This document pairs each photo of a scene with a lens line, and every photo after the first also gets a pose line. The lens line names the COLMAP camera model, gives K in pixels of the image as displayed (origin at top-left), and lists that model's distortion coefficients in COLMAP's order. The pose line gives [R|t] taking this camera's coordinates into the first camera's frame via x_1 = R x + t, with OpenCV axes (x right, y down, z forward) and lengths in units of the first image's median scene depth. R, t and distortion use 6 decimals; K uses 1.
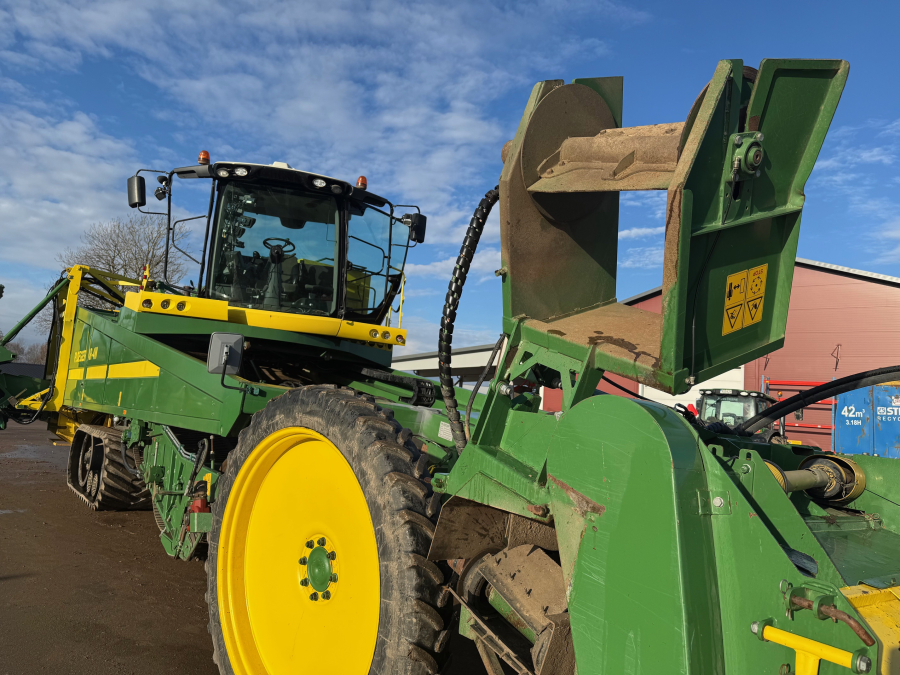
lens RADIAL K [[624.6, 0, 450.2], [0, 624.6, 343.1], [0, 0, 1]] dist [0.084732, -0.109733]
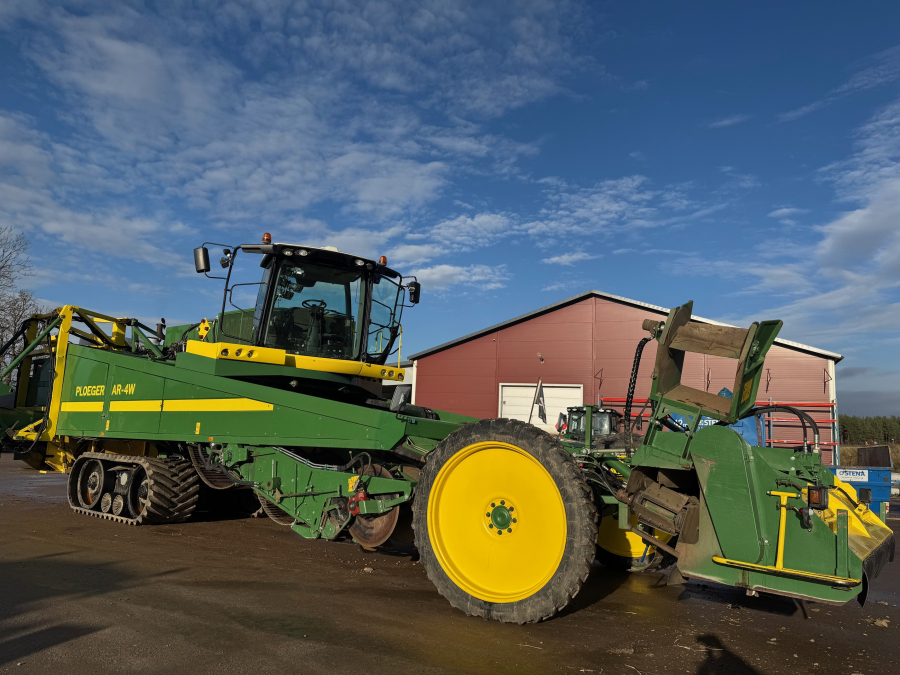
lens RADIAL K [[624.6, 0, 450.2], [0, 624.6, 343.1], [0, 0, 1]] dist [0.084732, -0.109733]
pose [[0.965080, 0.009445, 0.261786, -0.343939], [-0.002340, 0.999621, -0.027438, -0.043378], [-0.261946, 0.025868, 0.964736, -0.310904]]
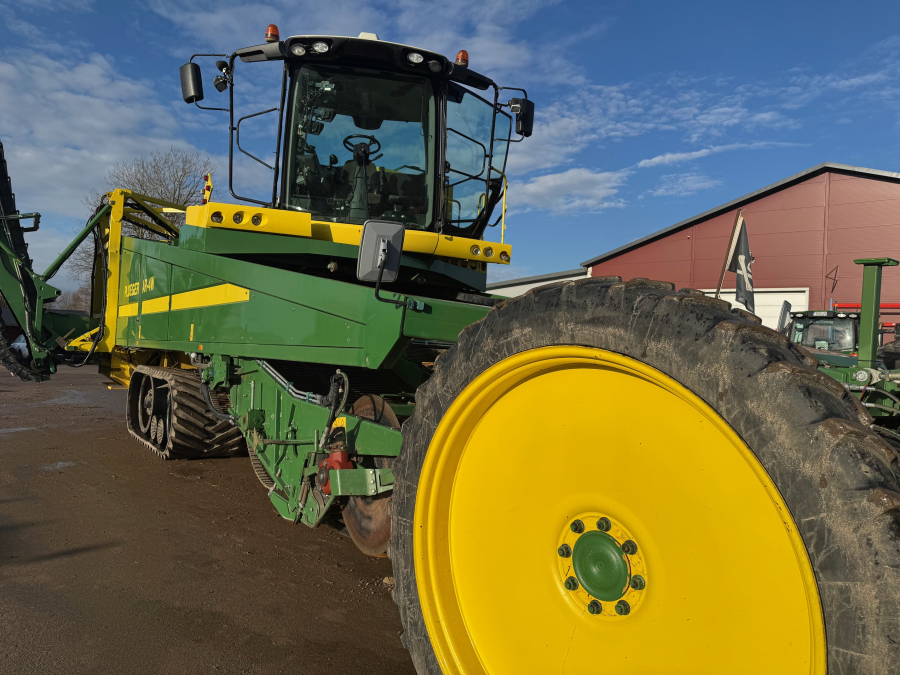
lens RADIAL K [[616.5, 0, 461.5], [0, 616.5, 331.5], [0, 0, 1]] dist [0.068072, -0.089047]
pose [[0.999420, -0.027946, -0.019442, -0.133423], [0.029425, 0.996321, 0.080491, 0.028394], [0.017121, -0.081016, 0.996566, 0.162340]]
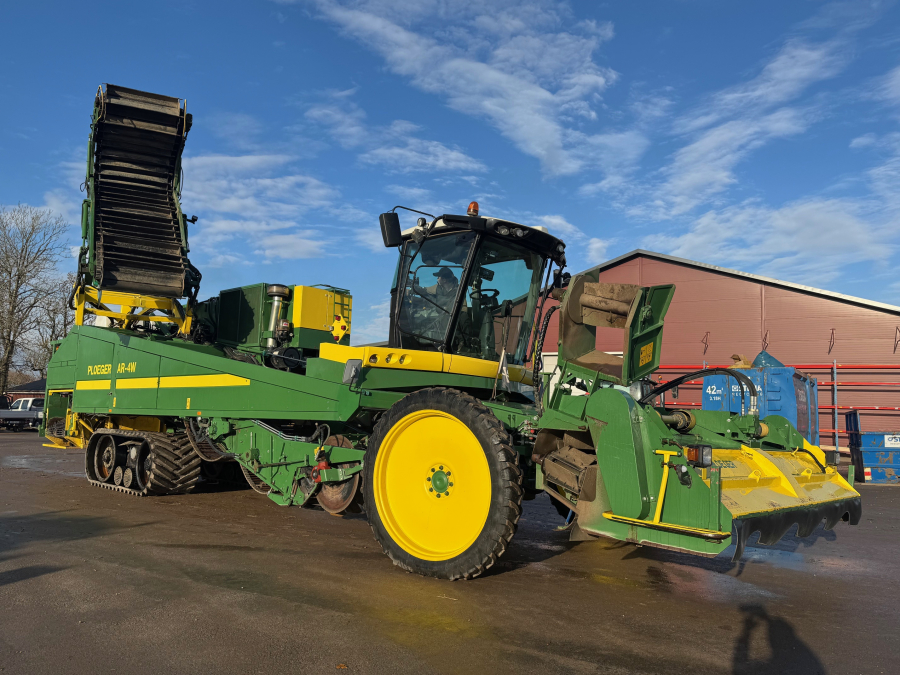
lens RADIAL K [[664.6, 0, 447.2], [0, 664.6, 334.5], [0, 0, 1]] dist [0.101043, -0.189173]
pose [[0.984980, -0.027247, 0.170508, -0.213544], [0.026703, 0.999628, 0.005482, -0.043568], [-0.170594, -0.000846, 0.985341, -0.418683]]
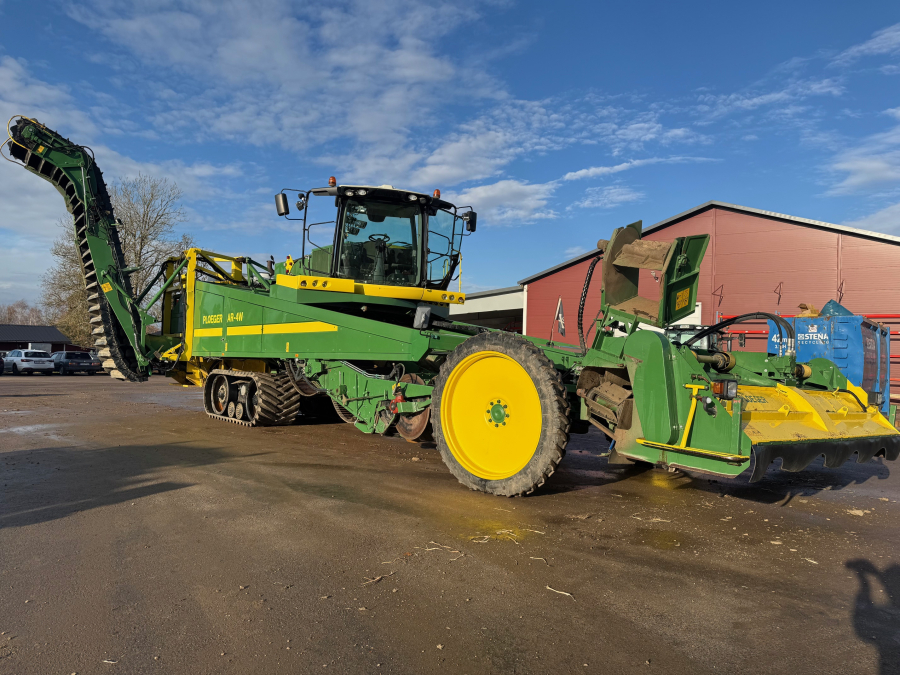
lens RADIAL K [[623.8, 0, 449.0], [0, 623.8, 340.9], [0, 0, 1]] dist [0.132304, -0.196309]
pose [[0.997987, -0.039636, 0.049513, -0.195530], [0.035375, 0.995824, 0.084159, -0.036539], [-0.052642, -0.082238, 0.995221, -0.475595]]
